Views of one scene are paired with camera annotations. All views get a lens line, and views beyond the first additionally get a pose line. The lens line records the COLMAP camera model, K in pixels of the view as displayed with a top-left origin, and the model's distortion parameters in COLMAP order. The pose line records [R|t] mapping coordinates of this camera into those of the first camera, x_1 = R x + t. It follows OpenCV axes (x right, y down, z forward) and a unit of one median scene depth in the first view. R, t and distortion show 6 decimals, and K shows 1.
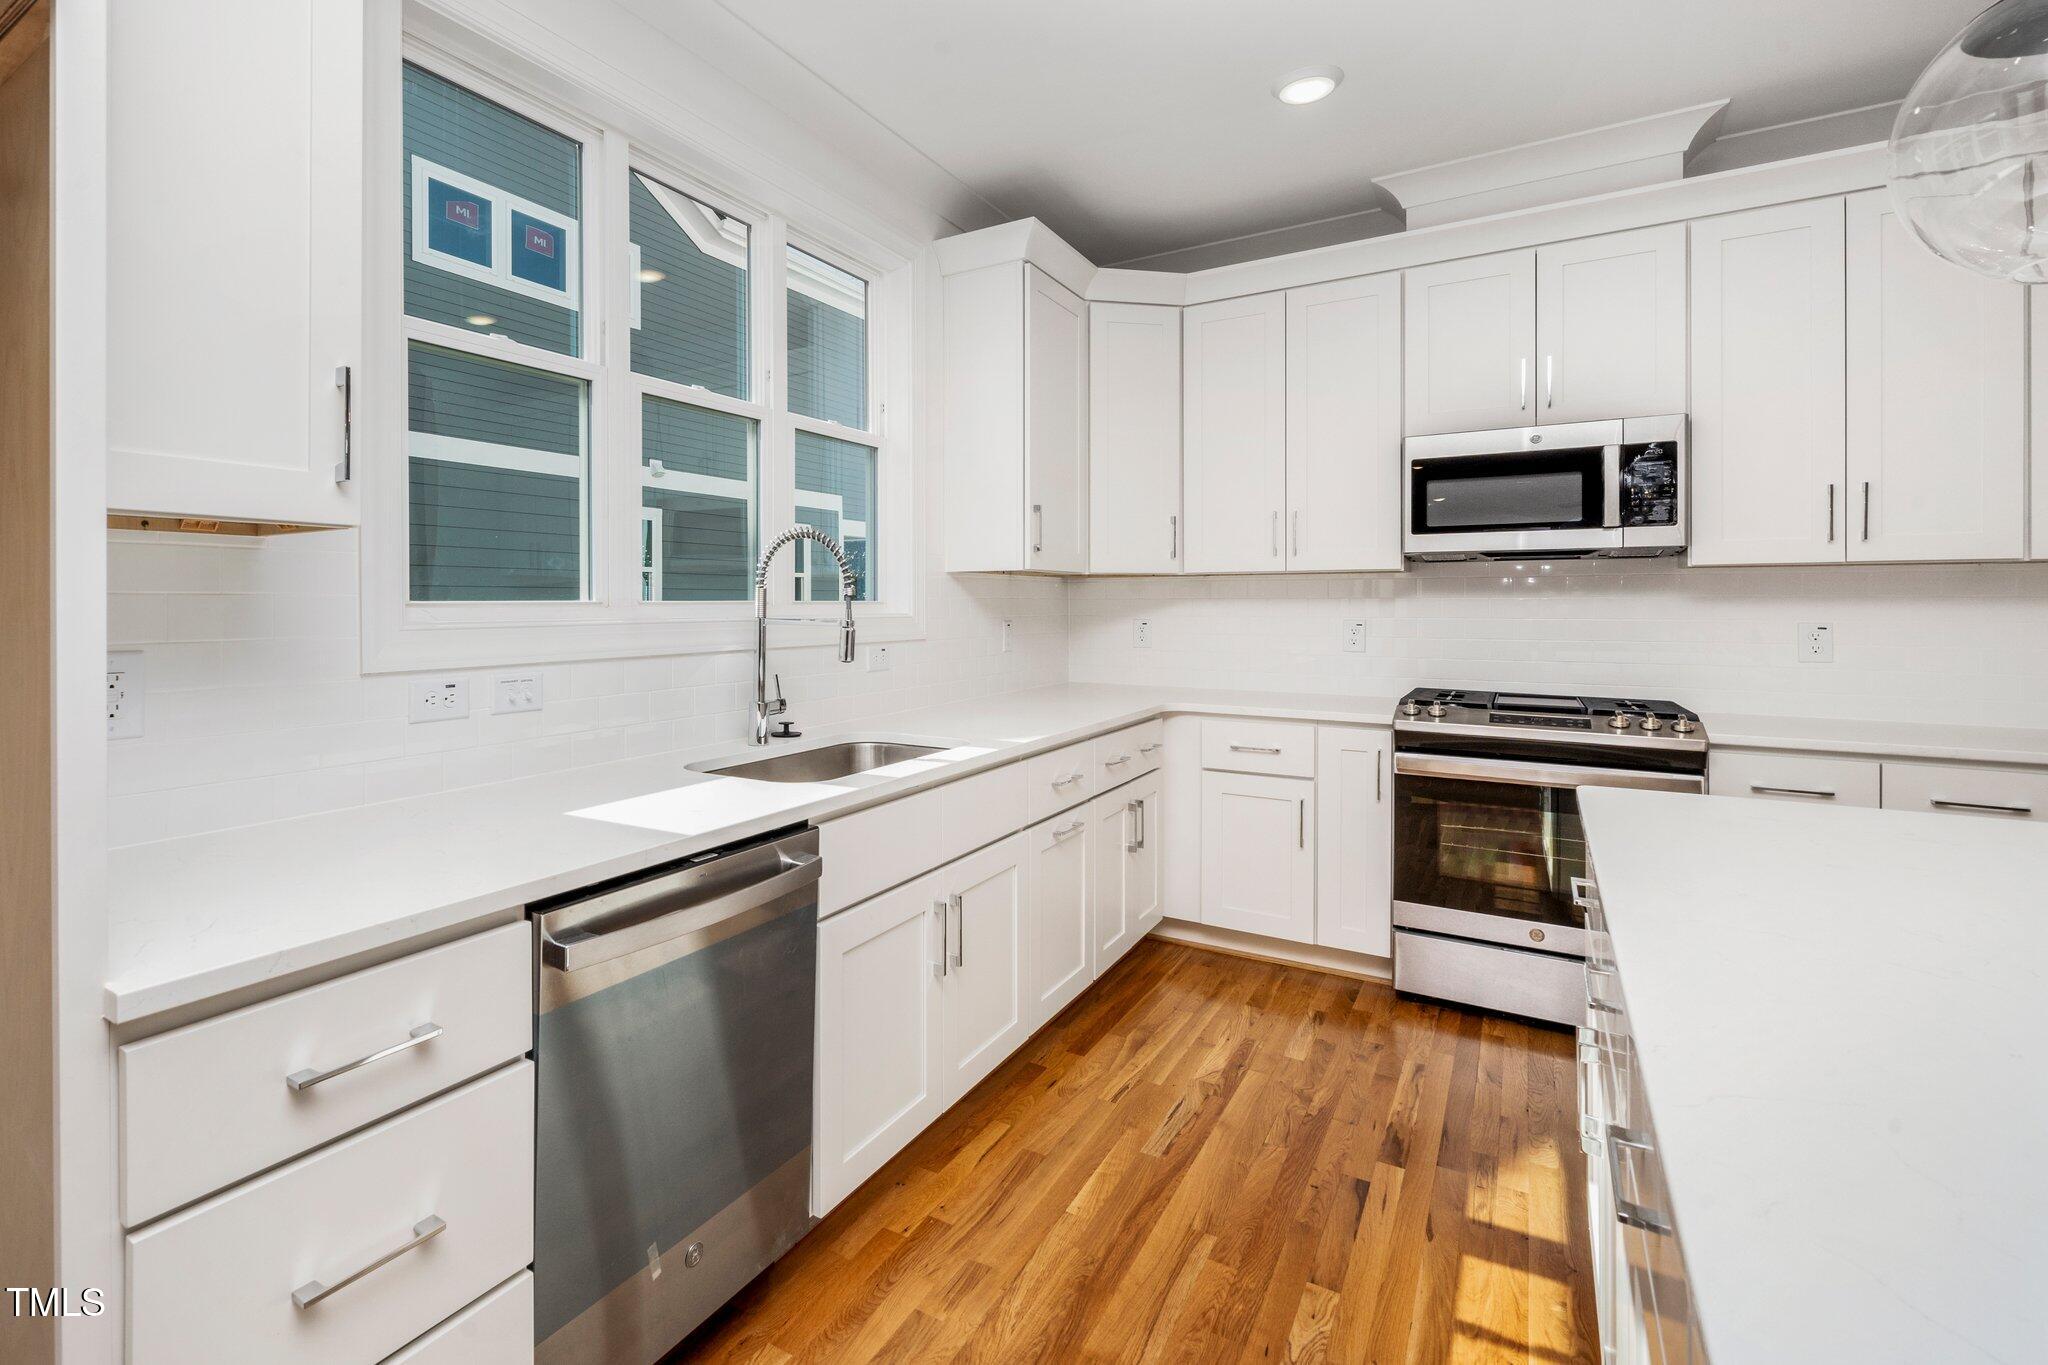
lens RADIAL K [[962.8, 0, 860.8], [0, 962.8, 601.1], [0, 0, 1]] dist [-0.004596, -0.000549]
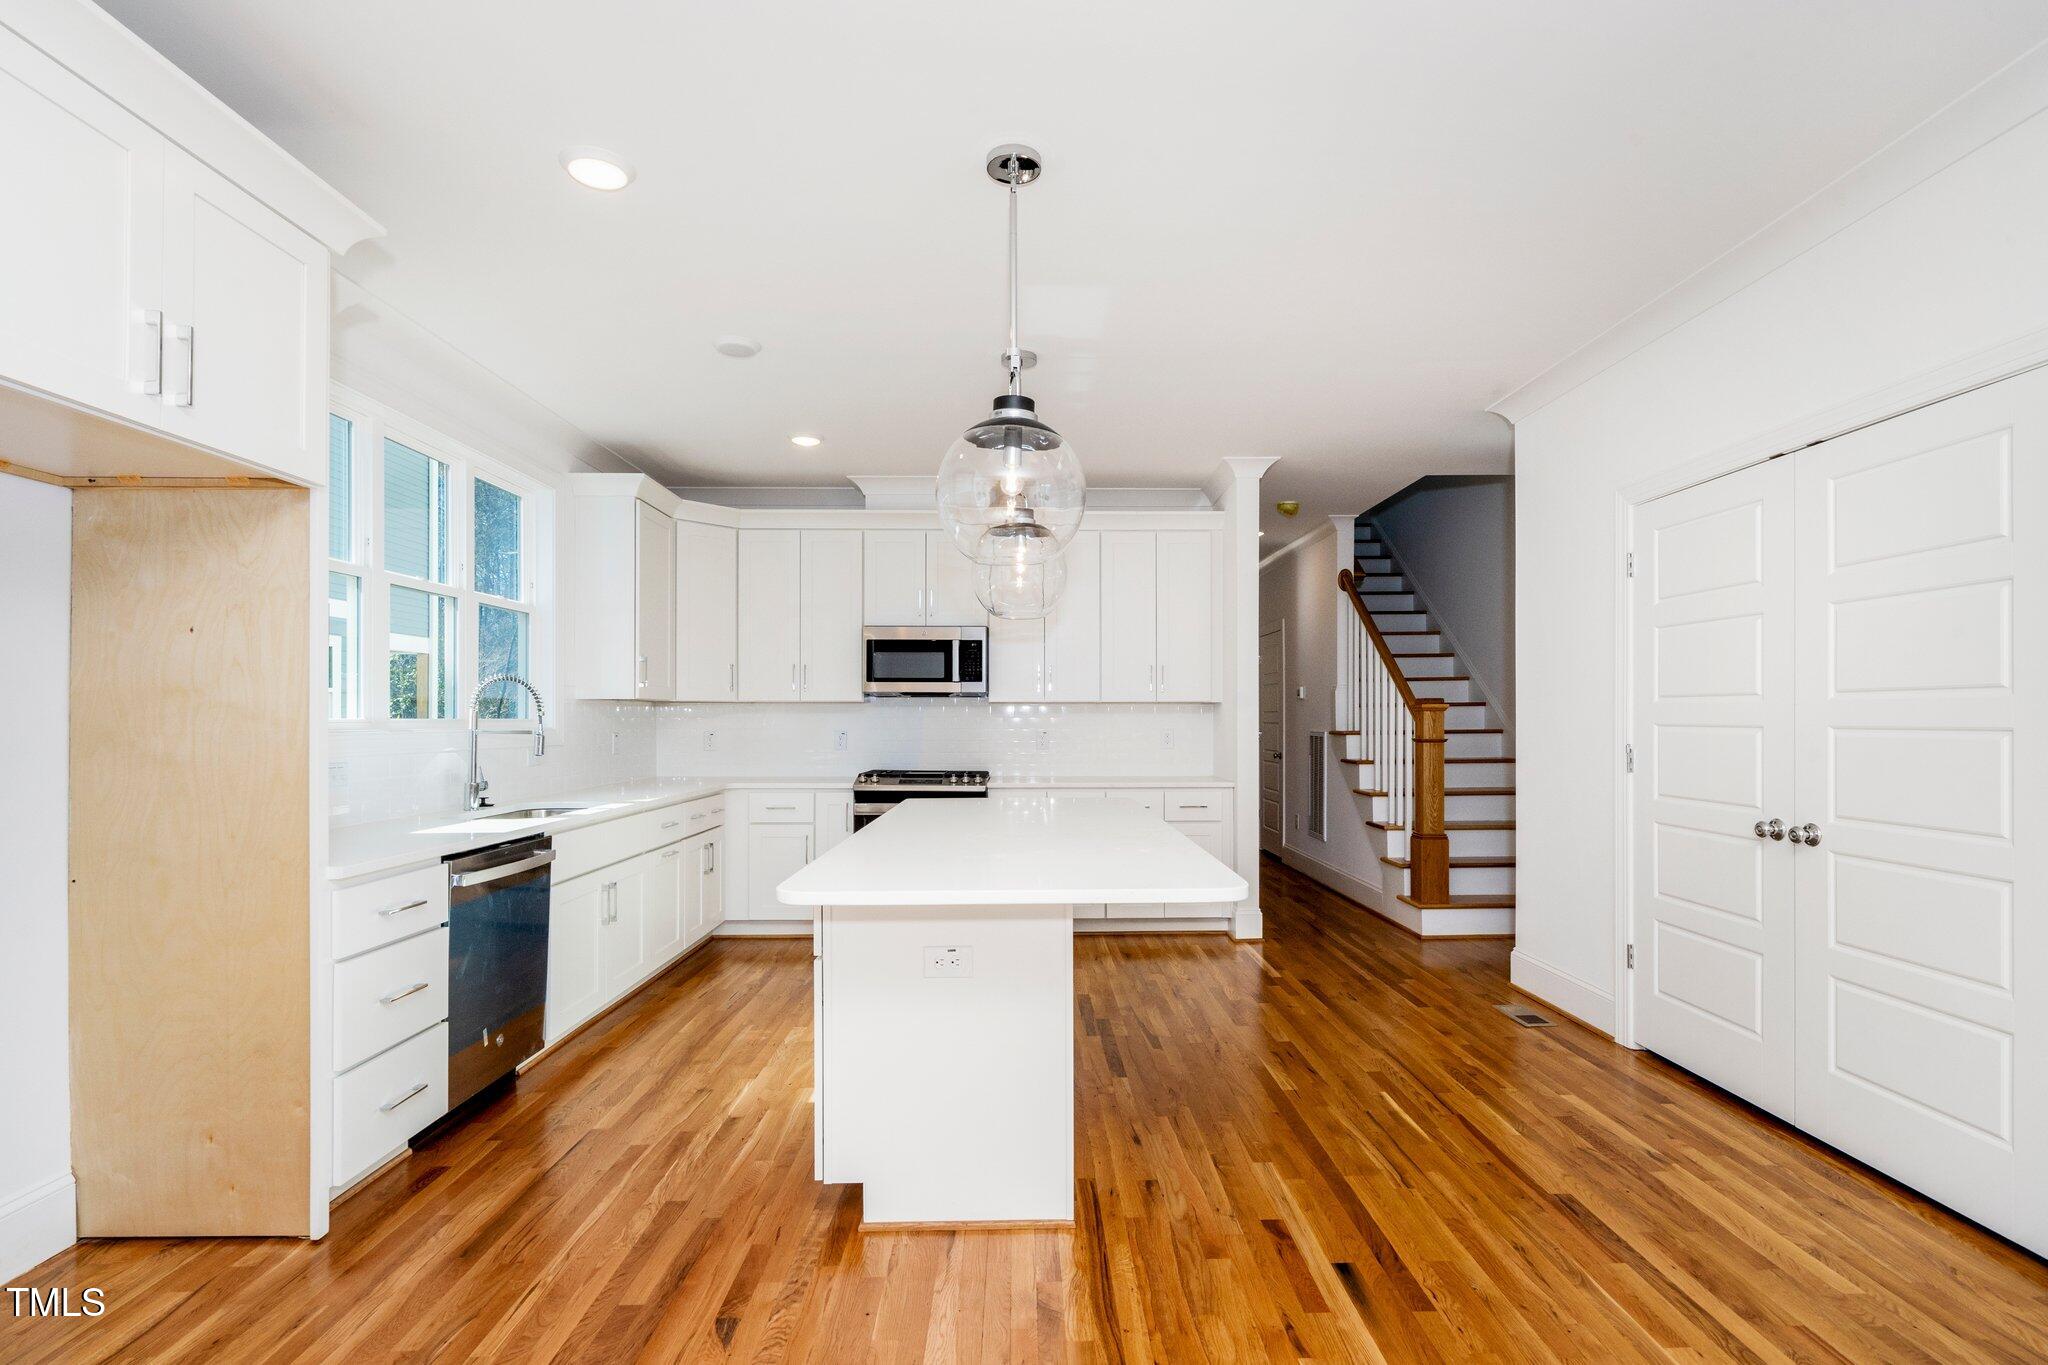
lens RADIAL K [[962.8, 0, 1036.5], [0, 962.8, 718.3], [0, 0, 1]] dist [-0.004596, -0.000549]
pose [[0.811163, 0.001019, 0.584819, -0.235014], [-0.001308, 0.999999, 0.000071, -0.003168], [-0.584818, -0.000822, 0.811164, -0.697334]]
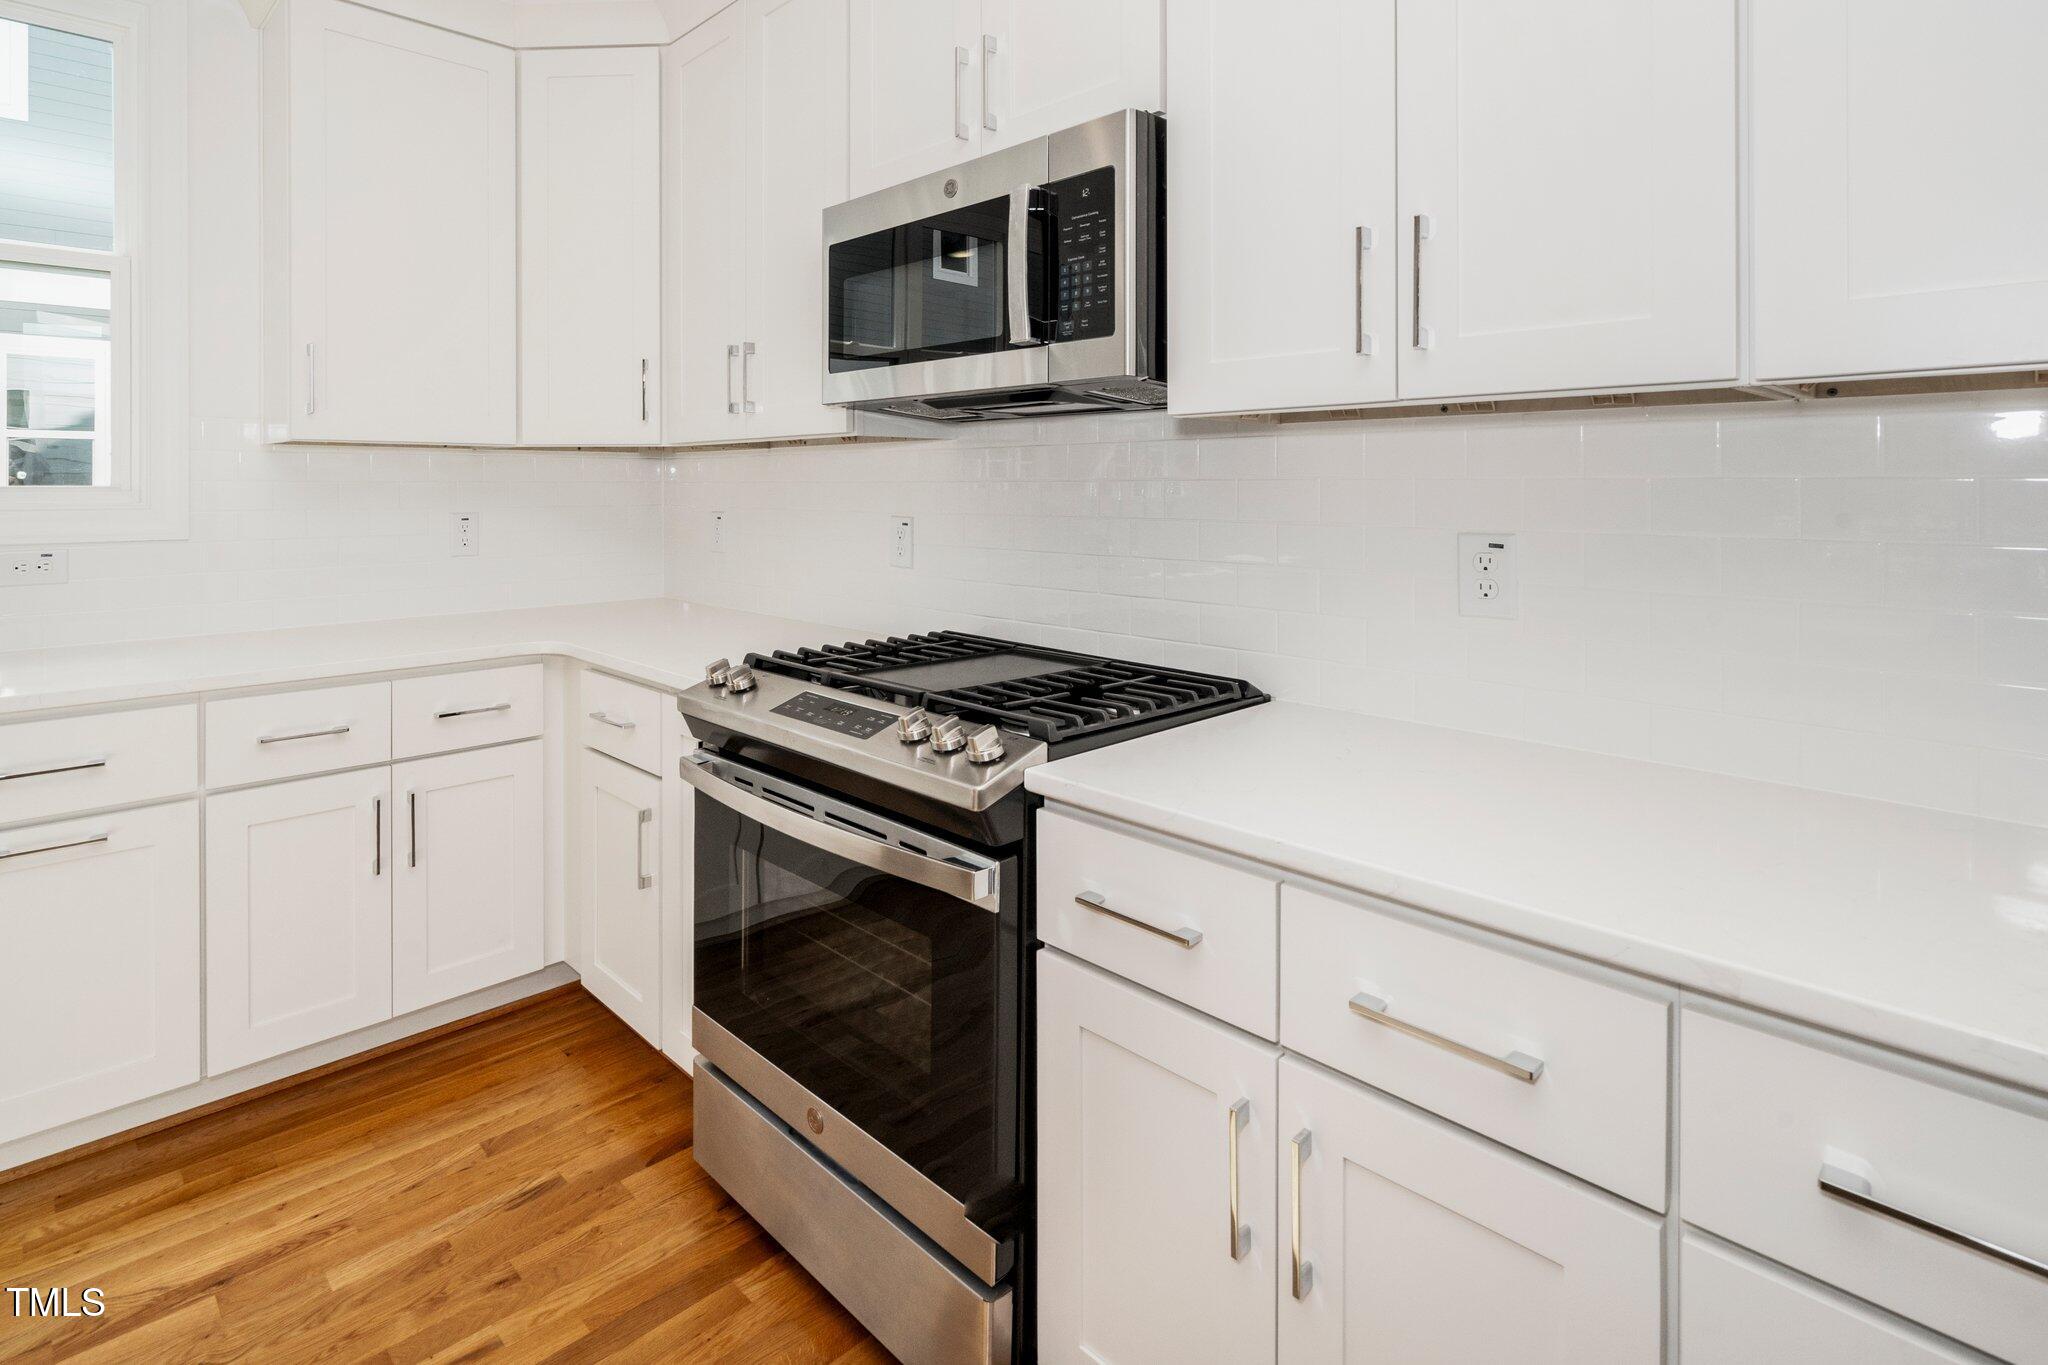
lens RADIAL K [[1061.3, 0, 881.2], [0, 1061.3, 471.0], [0, 0, 1]] dist [0.003492, 0.000158]
pose [[0.969368, -0.001830, -0.245606, 0.859365], [0.001667, 0.999998, -0.000871, -0.008167], [0.245607, 0.000435, 0.969369, 0.427652]]
